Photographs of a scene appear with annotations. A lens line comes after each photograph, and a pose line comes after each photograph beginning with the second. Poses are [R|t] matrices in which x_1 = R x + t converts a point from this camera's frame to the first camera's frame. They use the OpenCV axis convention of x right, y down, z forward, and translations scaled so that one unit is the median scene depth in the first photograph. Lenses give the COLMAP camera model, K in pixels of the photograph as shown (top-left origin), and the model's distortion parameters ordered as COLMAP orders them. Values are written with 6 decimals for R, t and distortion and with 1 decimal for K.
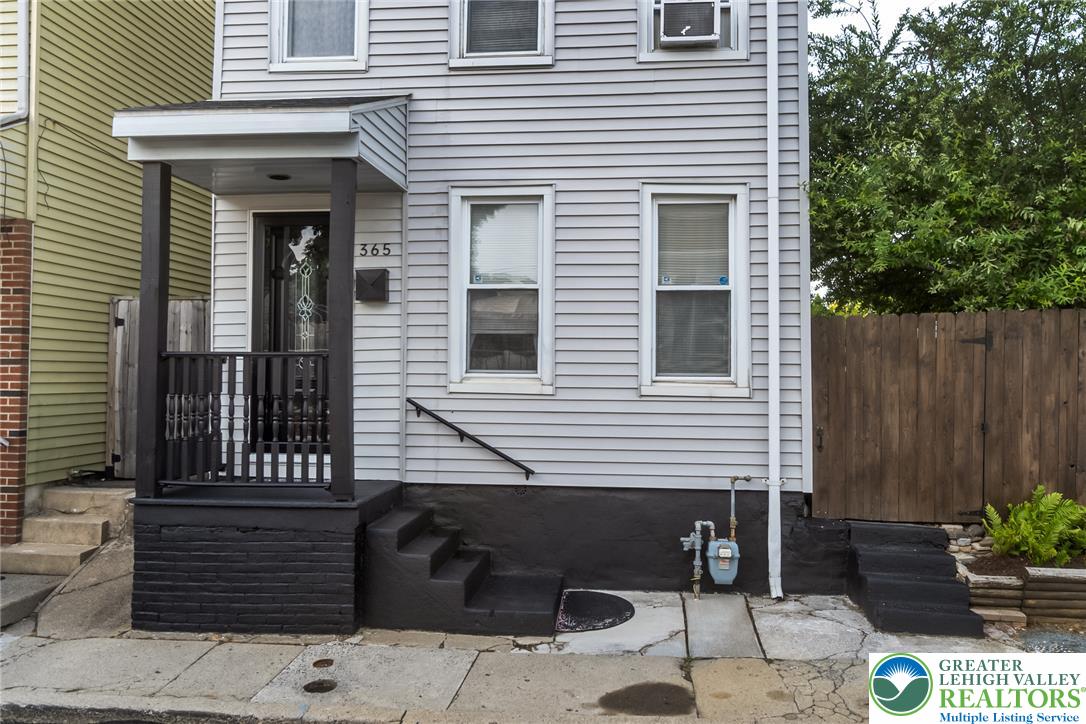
lens RADIAL K [[818.6, 0, 543.0], [0, 818.6, 362.0], [0, 0, 1]] dist [0.005497, 0.000878]
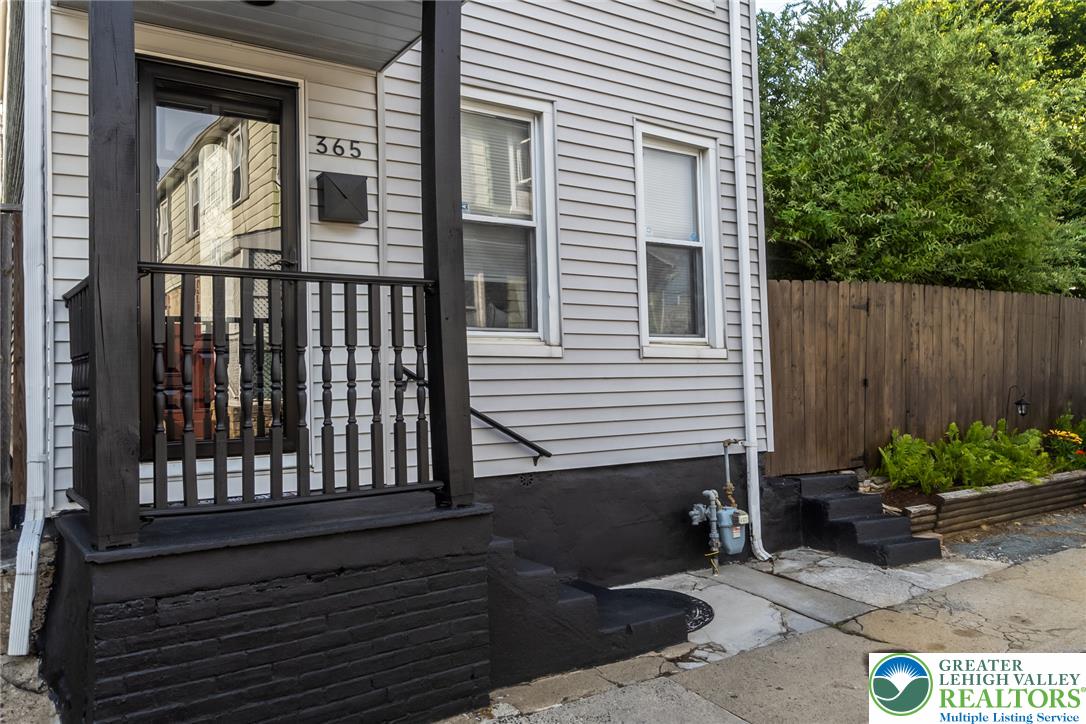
lens RADIAL K [[818.6, 0, 543.0], [0, 818.6, 362.0], [0, 0, 1]] dist [0.005497, 0.000878]
pose [[0.771792, -0.007371, 0.635833, -0.540866], [0.020579, 0.999699, -0.013390, 0.056785], [-0.635542, 0.023419, 0.771711, 0.397222]]
